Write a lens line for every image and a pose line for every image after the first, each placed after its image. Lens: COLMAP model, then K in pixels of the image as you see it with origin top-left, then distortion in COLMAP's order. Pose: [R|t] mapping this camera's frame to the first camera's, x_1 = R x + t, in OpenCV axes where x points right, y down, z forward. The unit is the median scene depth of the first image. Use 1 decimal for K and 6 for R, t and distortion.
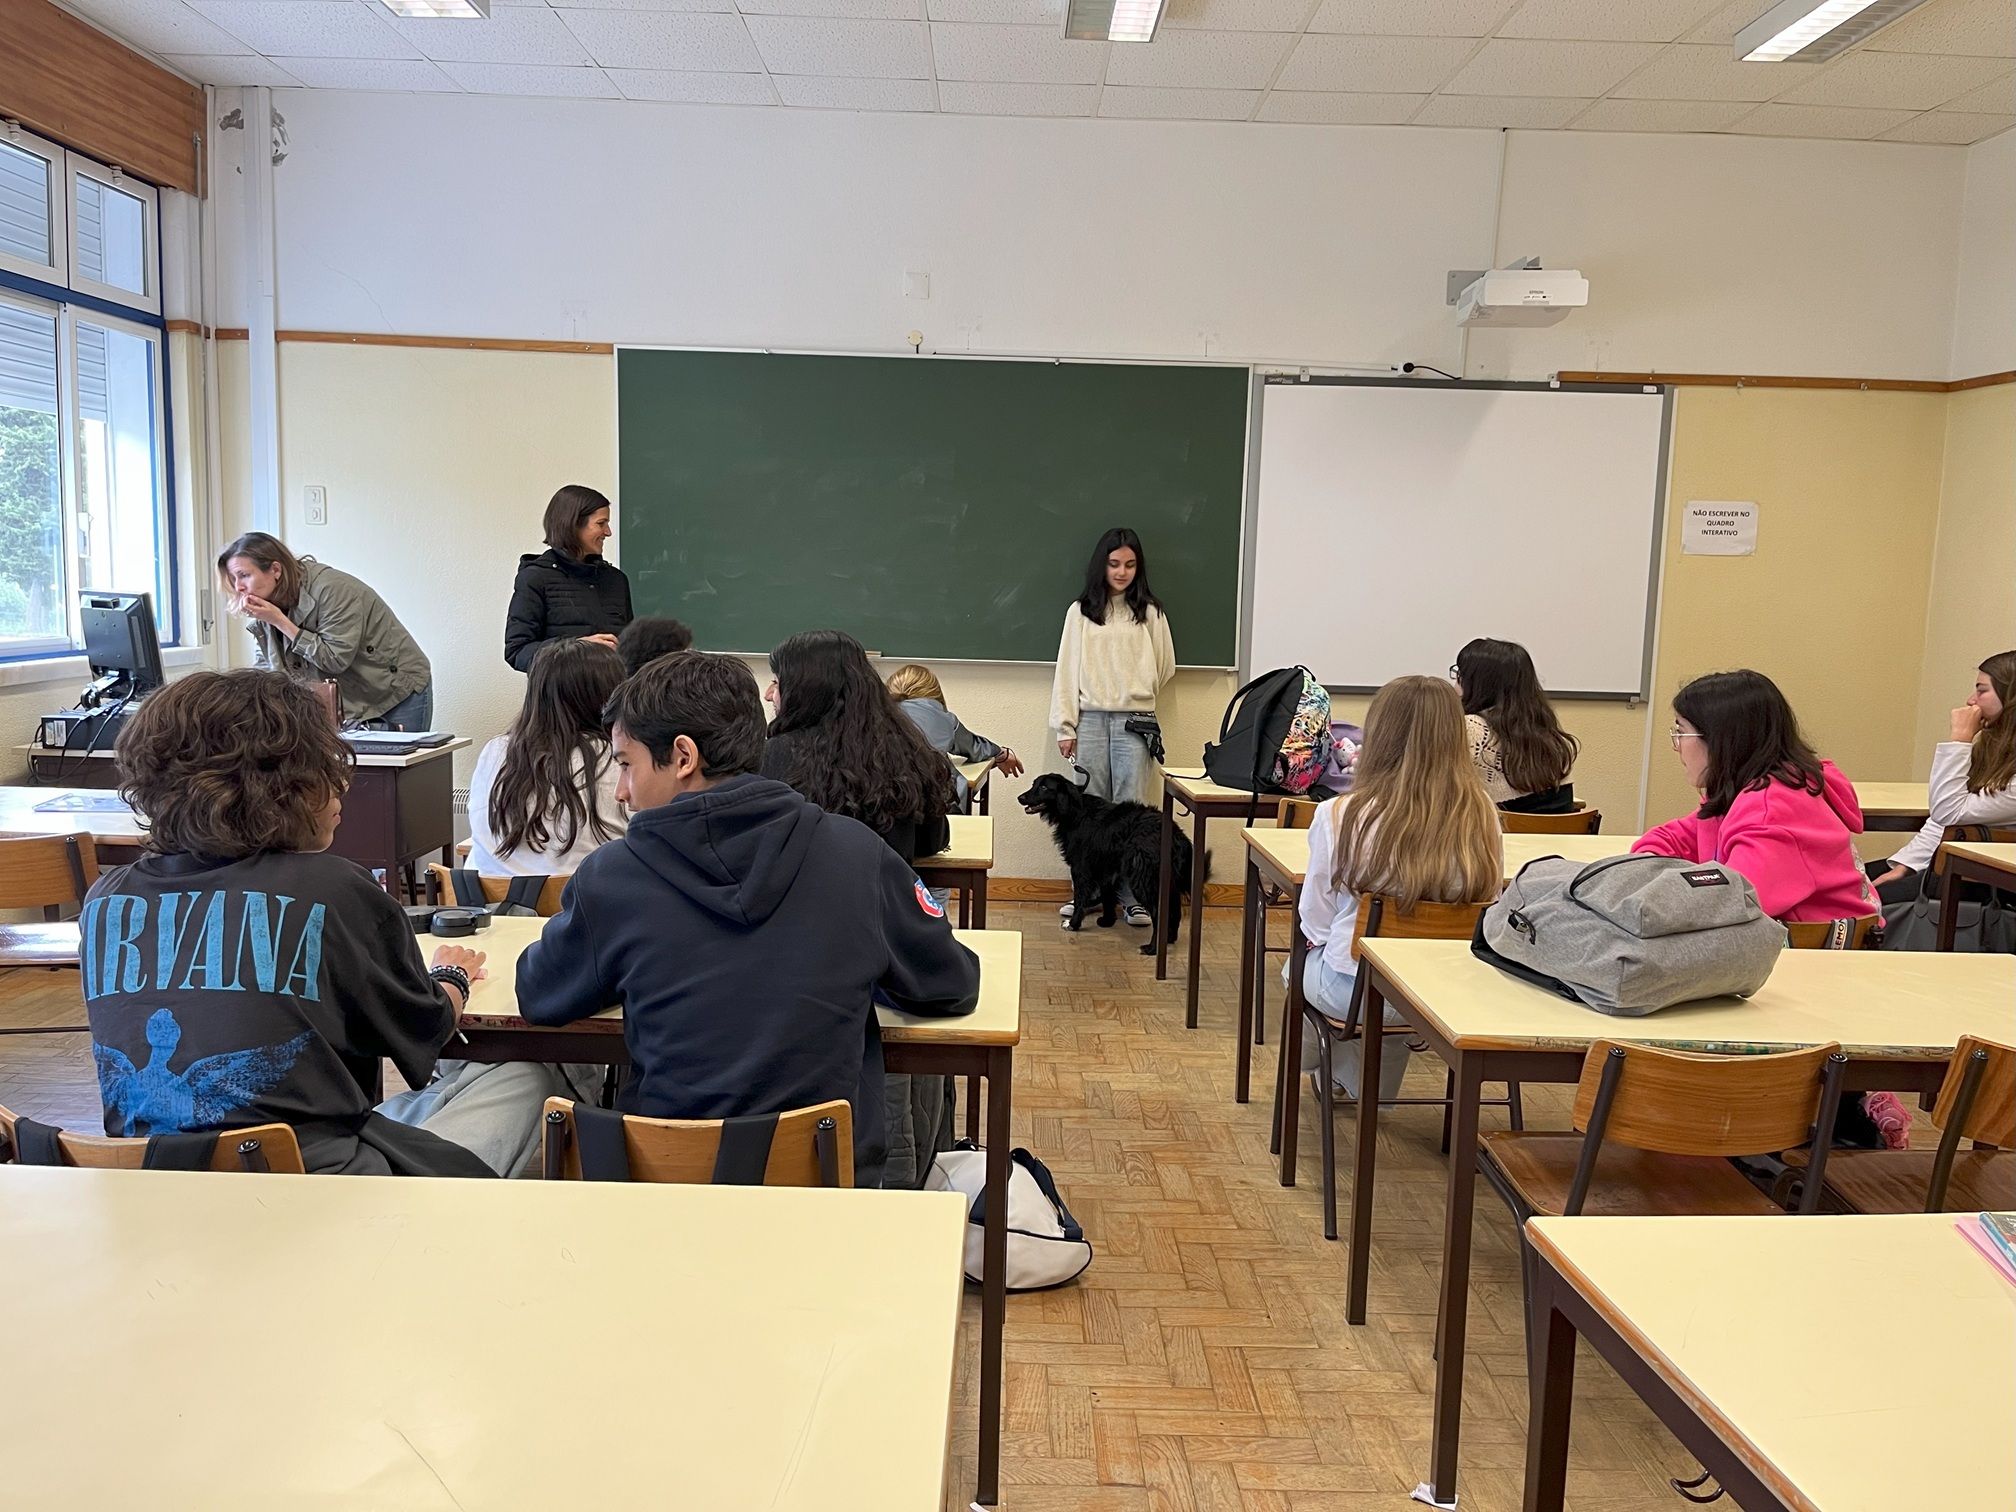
lens RADIAL K [[1502.7, 0, 1008.0], [0, 1502.7, 756.0], [0, 0, 1]] dist [0.005656, 0.005717]
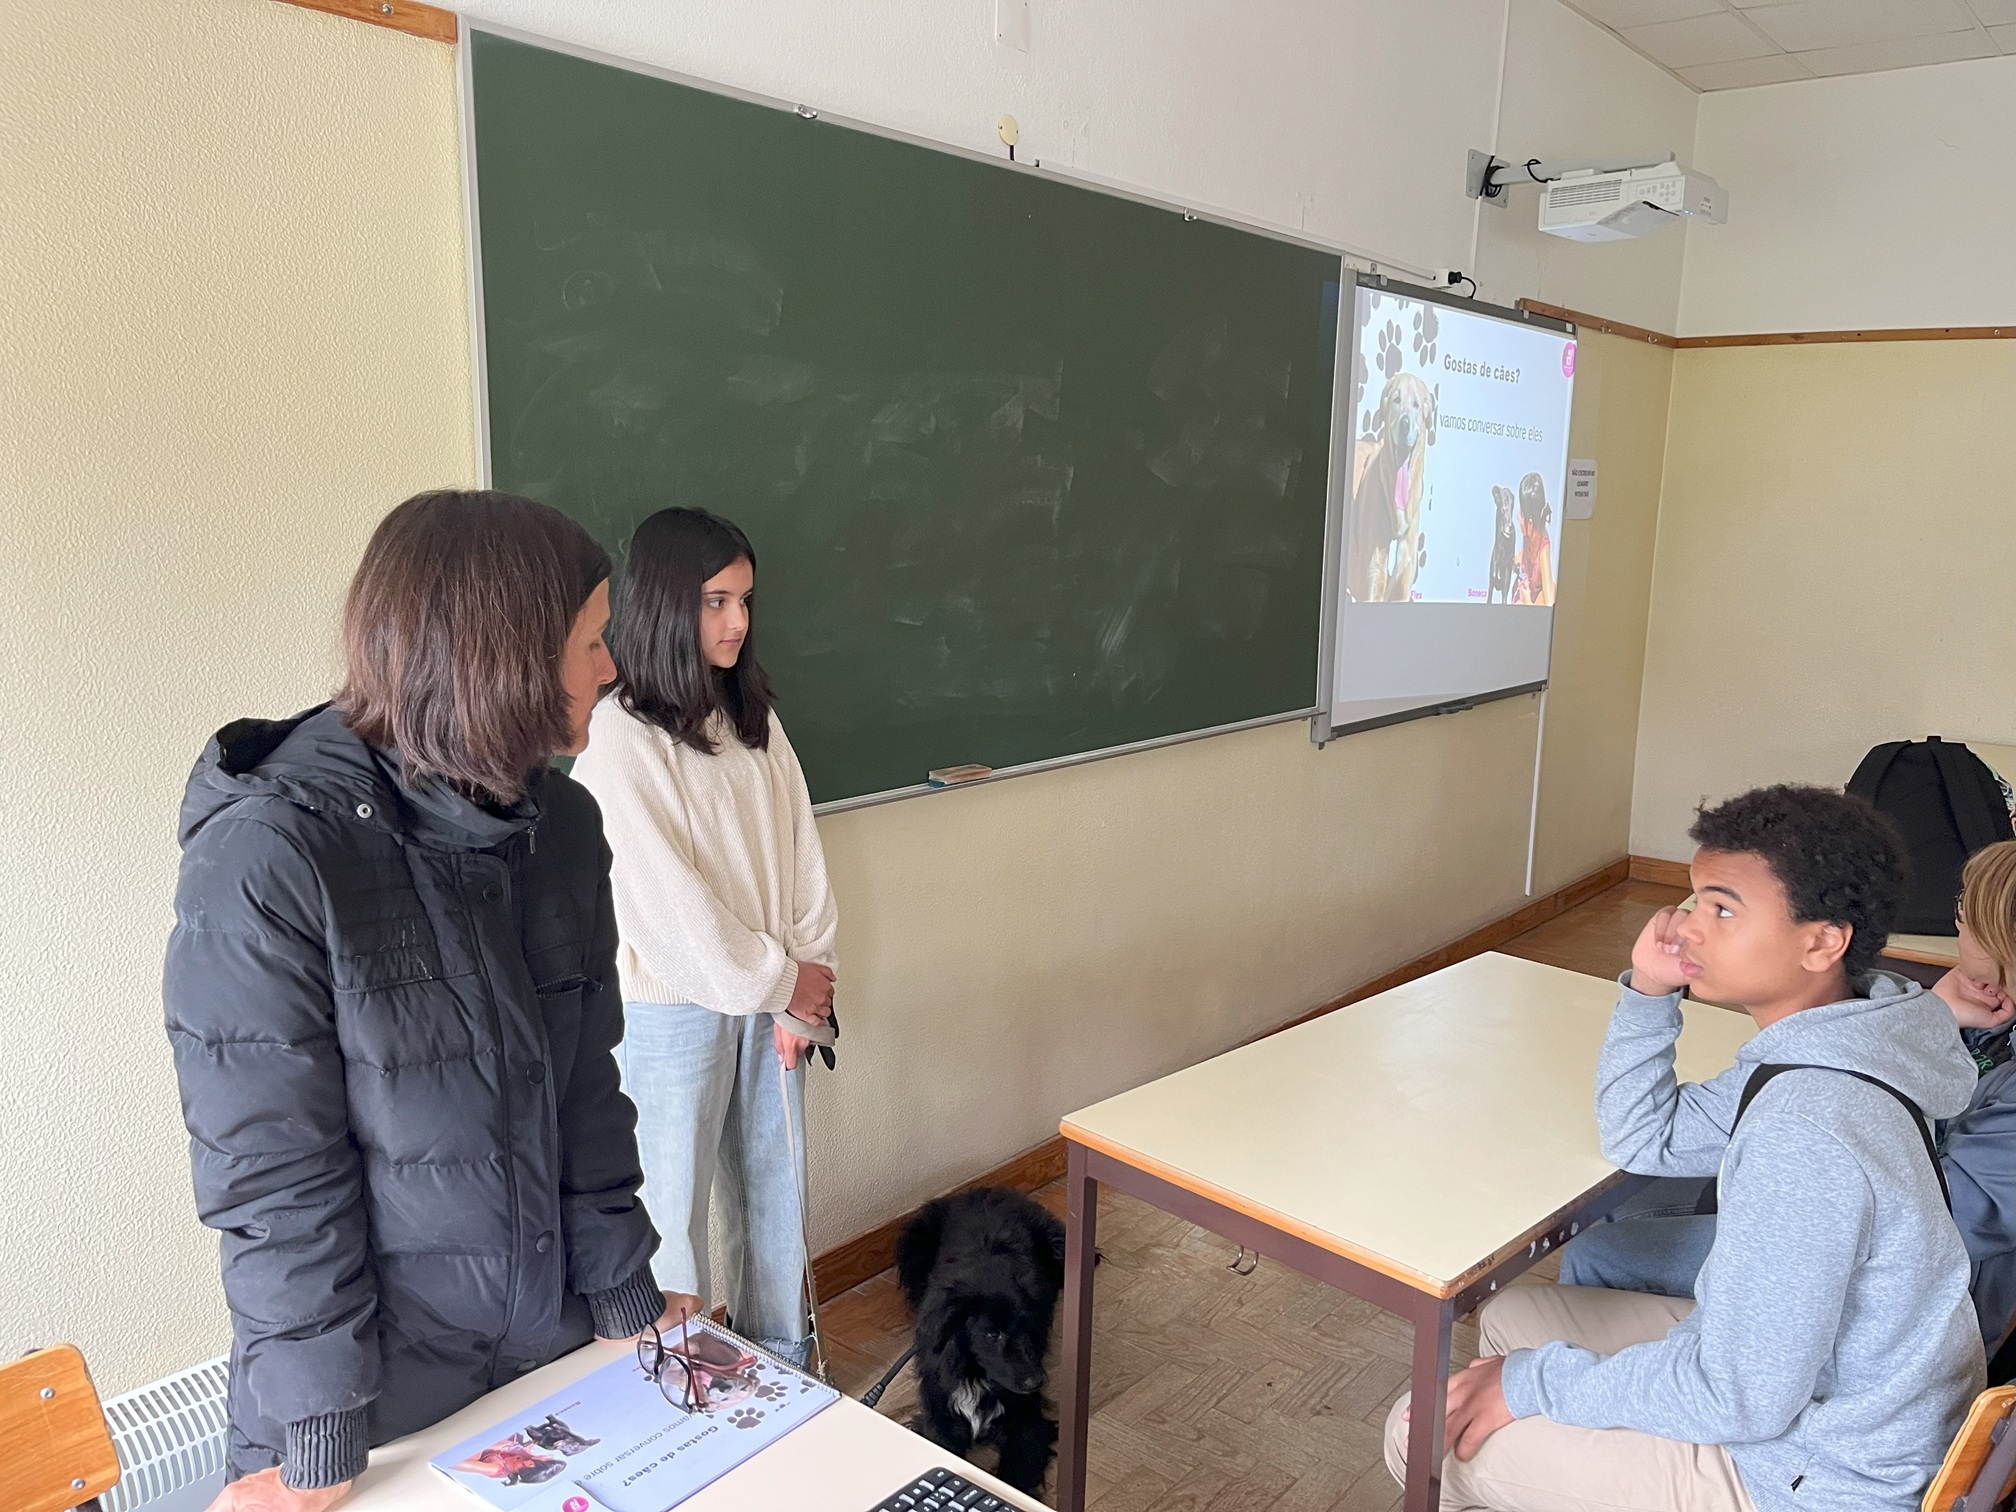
lens RADIAL K [[1549.7, 0, 1008.0], [0, 1549.7, 756.0], [0, 0, 1]] dist [0.002587, 0.000627]
pose [[0.647103, -0.145323, 0.748424, -0.473572], [0.089283, 0.989356, 0.114909, -0.133254], [-0.757157, -0.007536, 0.653190, 0.666607]]
